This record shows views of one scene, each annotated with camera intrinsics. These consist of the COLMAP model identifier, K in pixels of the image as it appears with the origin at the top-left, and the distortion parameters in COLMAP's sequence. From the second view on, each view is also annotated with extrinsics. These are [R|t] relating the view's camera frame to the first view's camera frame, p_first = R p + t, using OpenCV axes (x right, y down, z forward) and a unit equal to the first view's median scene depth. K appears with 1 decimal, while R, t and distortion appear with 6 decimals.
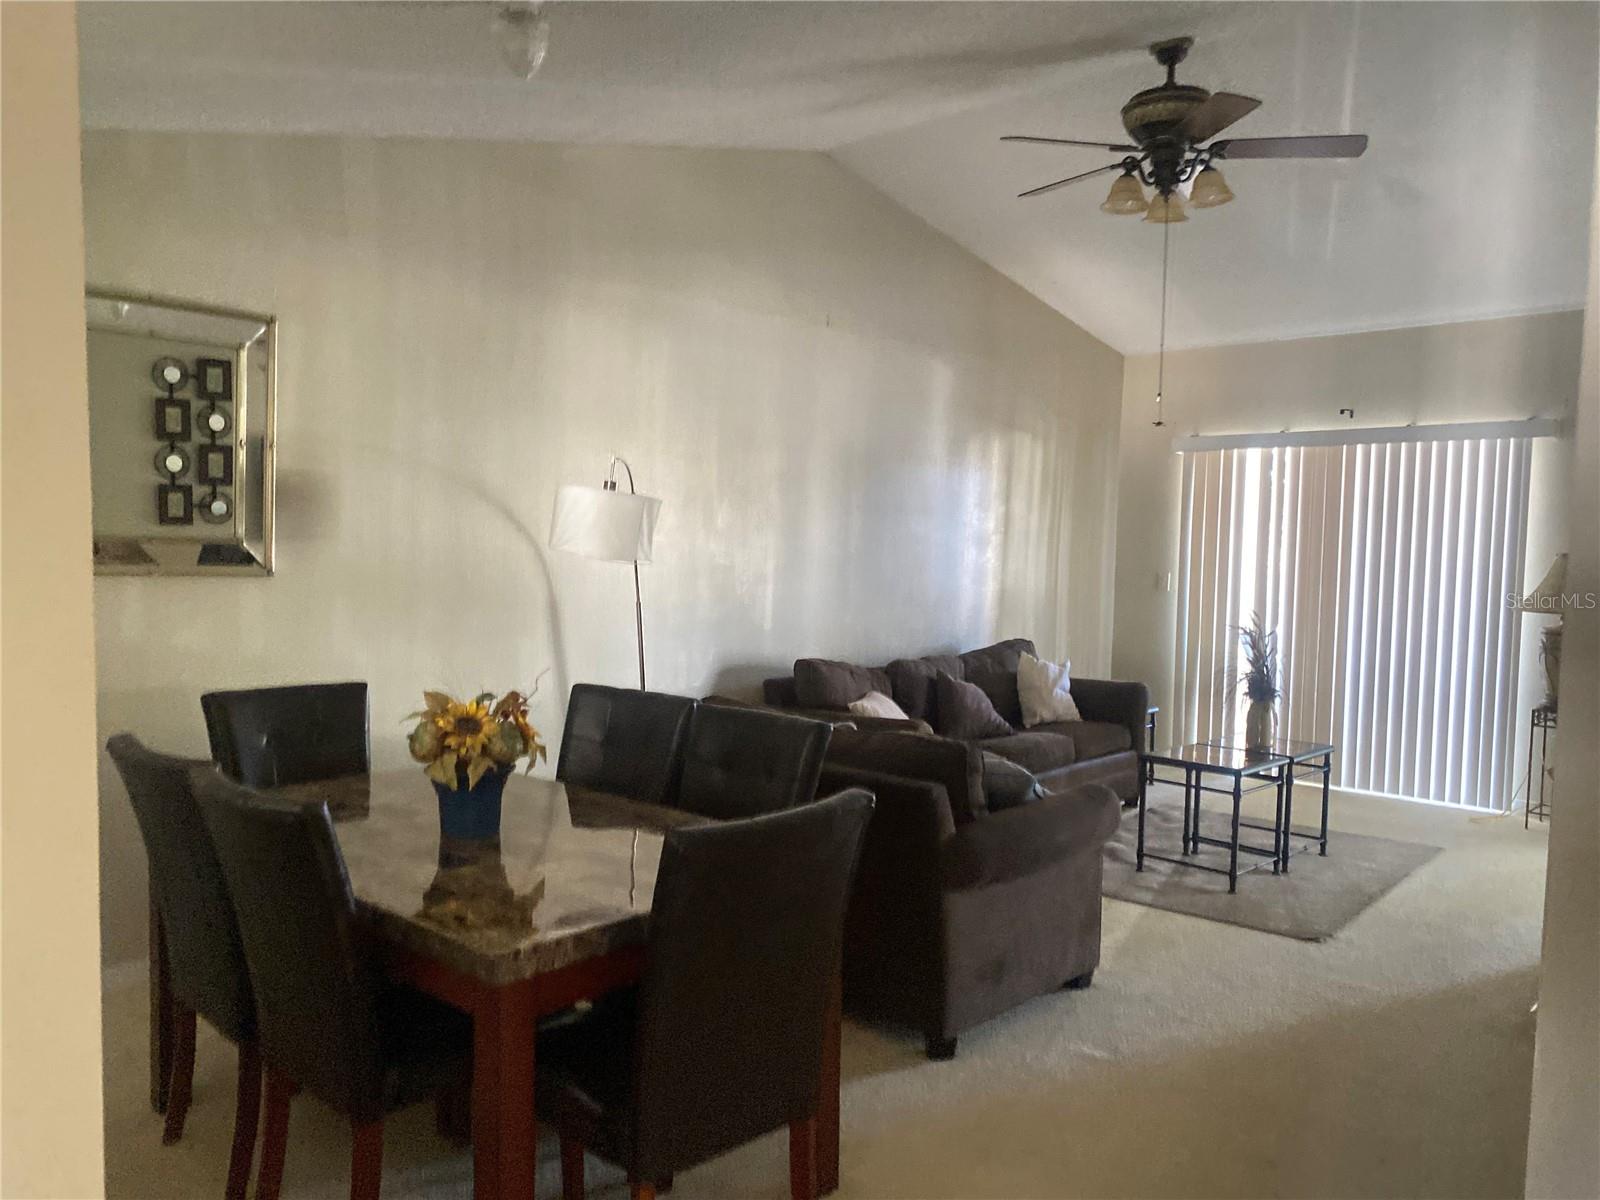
lens RADIAL K [[1218.8, 0, 800.0], [0, 1218.8, 600.0], [0, 0, 1]] dist [0.004876, -0.000075]
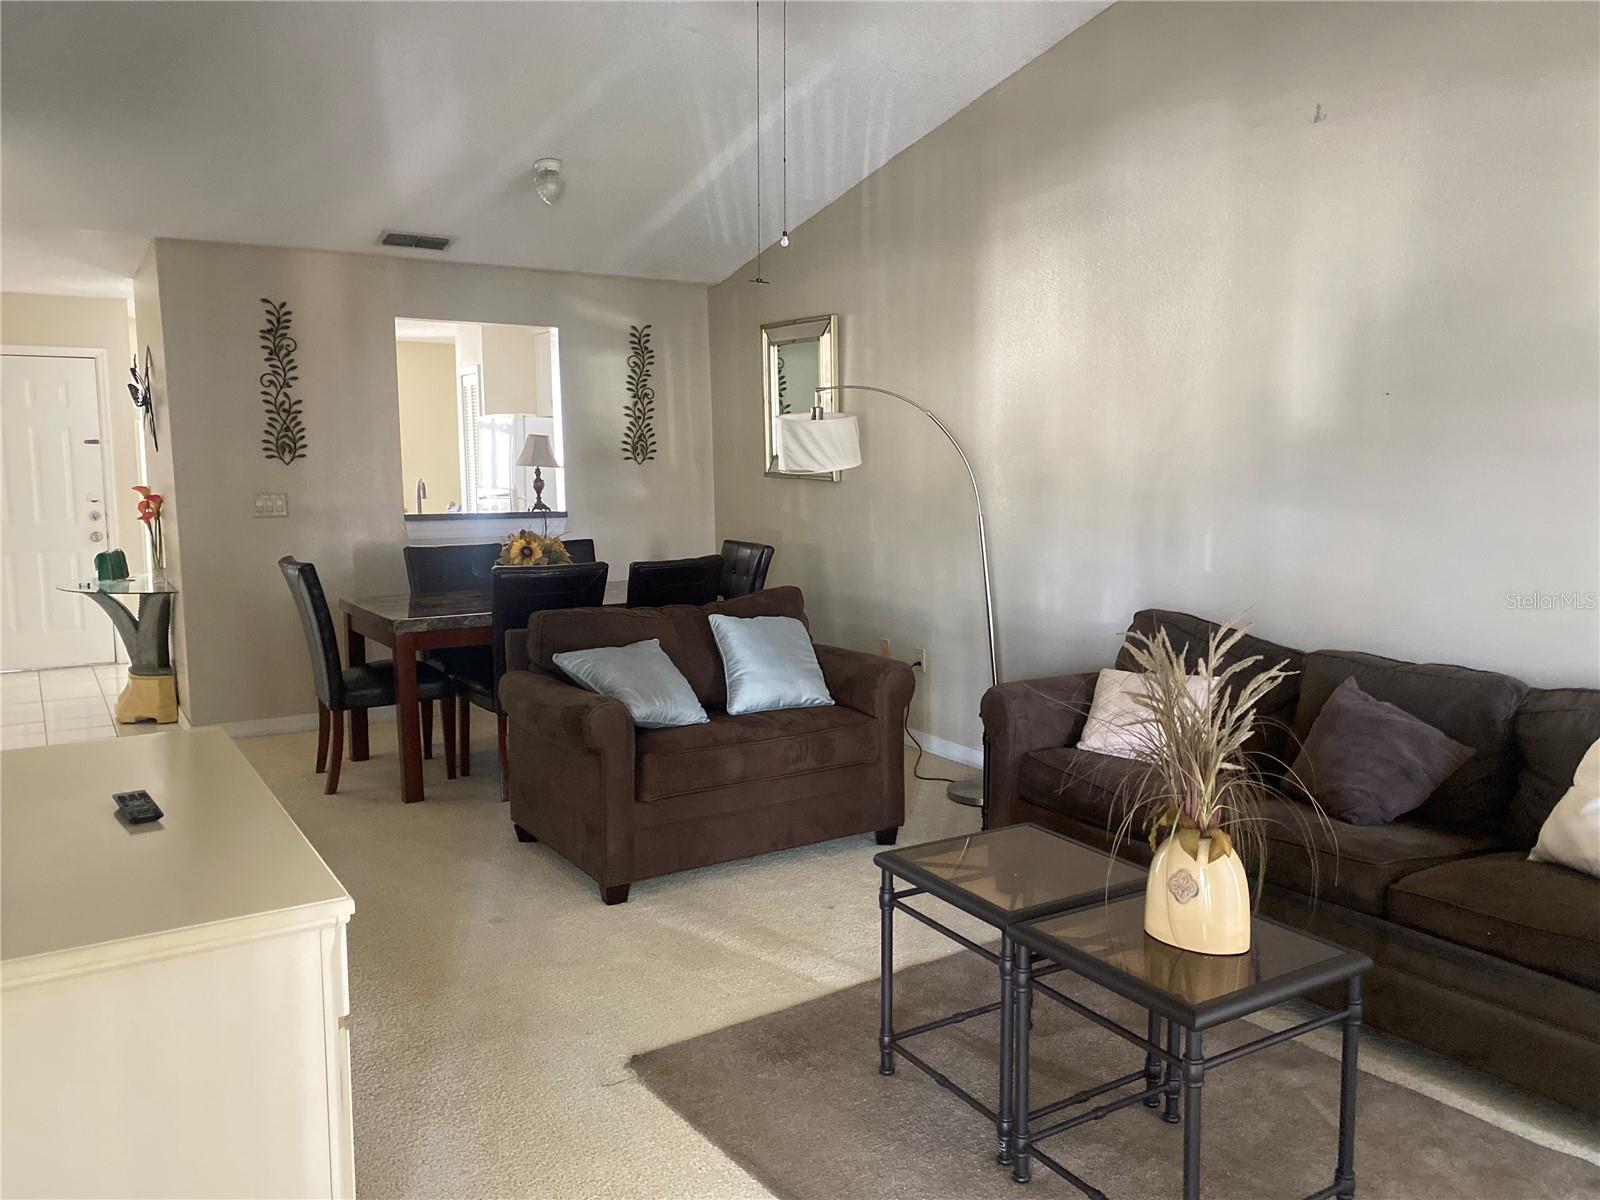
lens RADIAL K [[1218.8, 0, 800.0], [0, 1218.8, 600.0], [0, 0, 1]] dist [0.004876, -0.000075]
pose [[-0.279154, 0.091668, -0.955861, 0.956159], [-0.045735, 0.993034, 0.108589, -0.036672], [0.959156, 0.074029, -0.273017, 1.193677]]
